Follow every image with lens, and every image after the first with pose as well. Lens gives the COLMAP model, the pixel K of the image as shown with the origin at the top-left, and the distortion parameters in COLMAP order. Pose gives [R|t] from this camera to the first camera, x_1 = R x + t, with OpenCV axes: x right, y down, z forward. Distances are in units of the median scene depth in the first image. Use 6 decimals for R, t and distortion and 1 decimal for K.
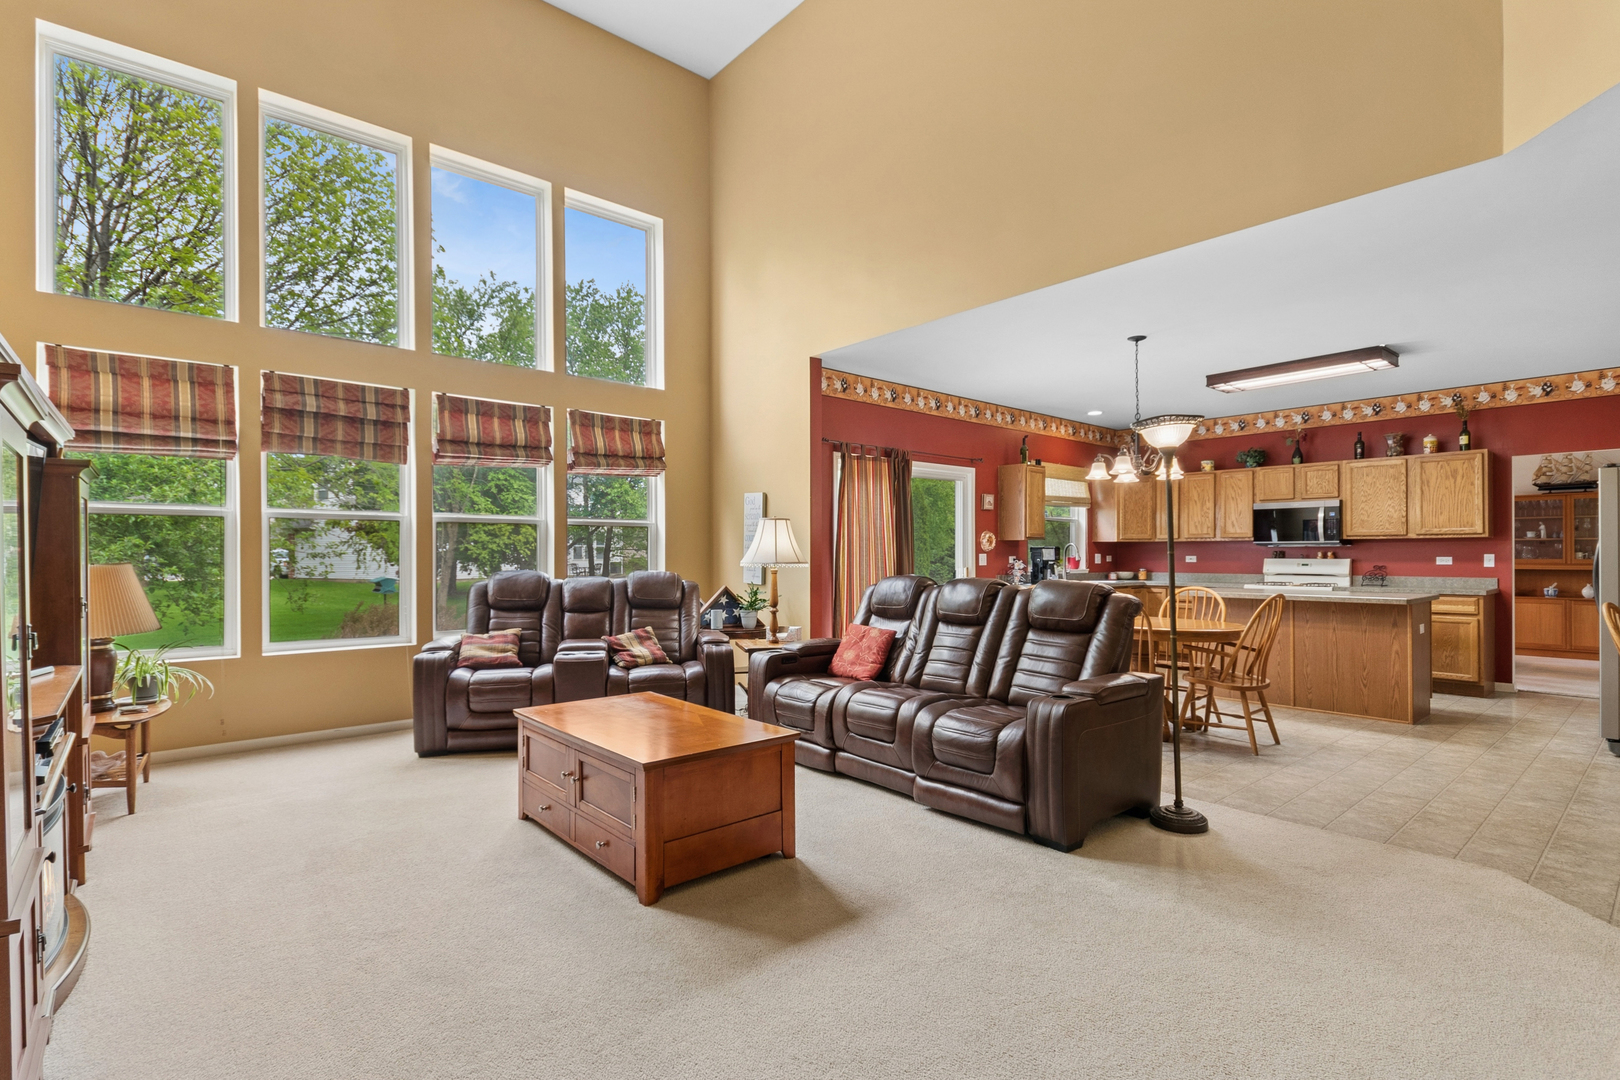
lens RADIAL K [[782.2, 0, 793.5], [0, 782.2, 551.3], [0, 0, 1]] dist [-0.000323, 0.001199]
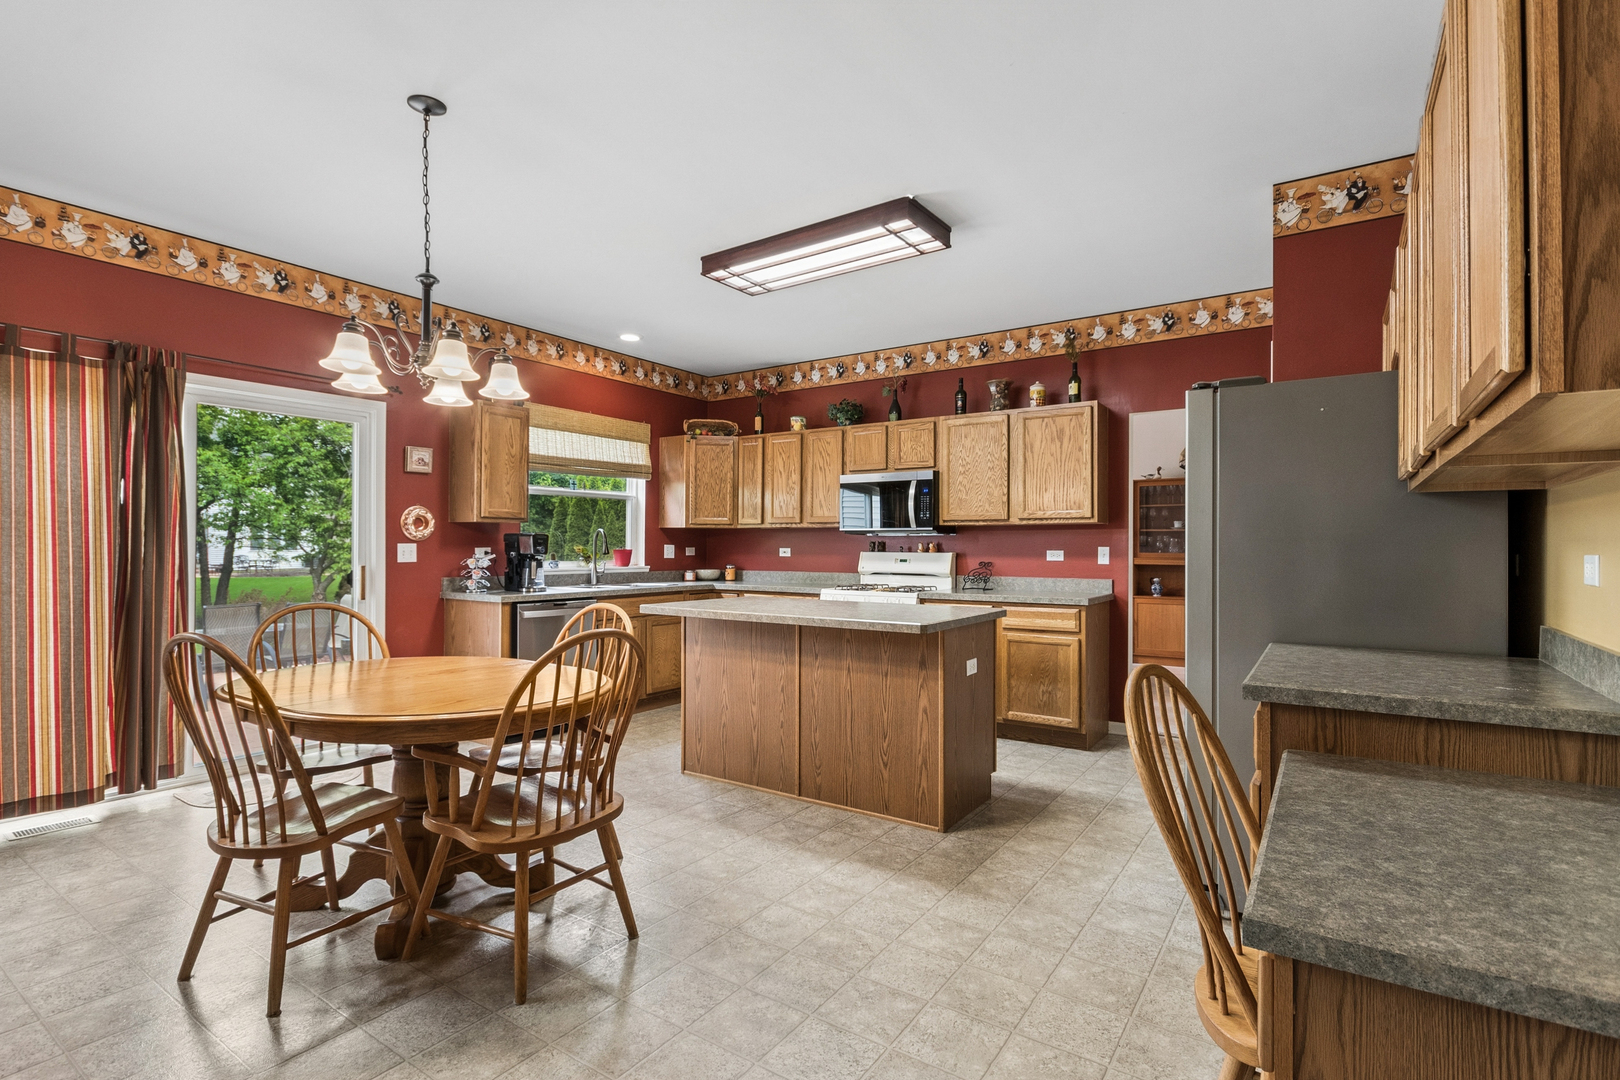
lens RADIAL K [[782.2, 0, 801.8], [0, 782.2, 545.5], [0, 0, 1]] dist [-0.000323, 0.001199]
pose [[0.966330, 0.003967, 0.257276, 0.391302], [-0.004790, 0.999985, 0.002570, 0.001733], [-0.257262, -0.003716, 0.966335, 0.333372]]
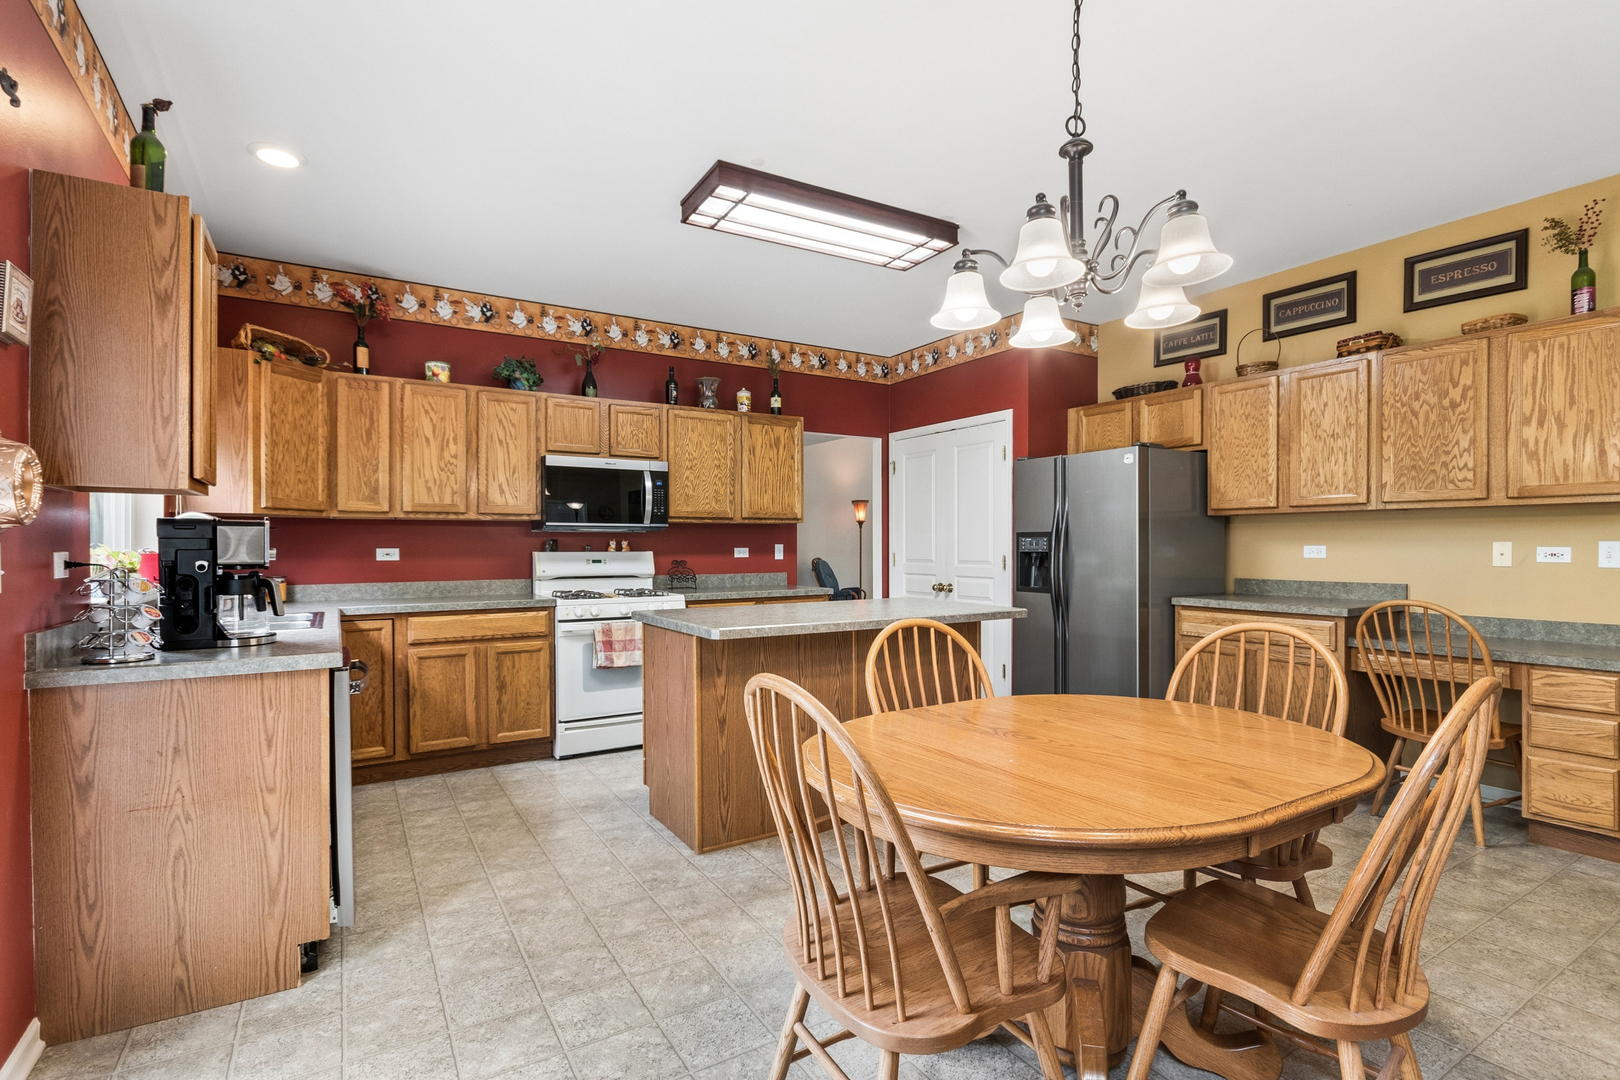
lens RADIAL K [[782.2, 0, 844.8], [0, 782.2, 544.1], [0, 0, 1]] dist [-0.000323, 0.001199]
pose [[0.130026, -0.004788, 0.991499, 0.059822], [-0.005637, 0.999969, 0.005569, -0.001291], [-0.991495, -0.006313, 0.129995, 0.753628]]
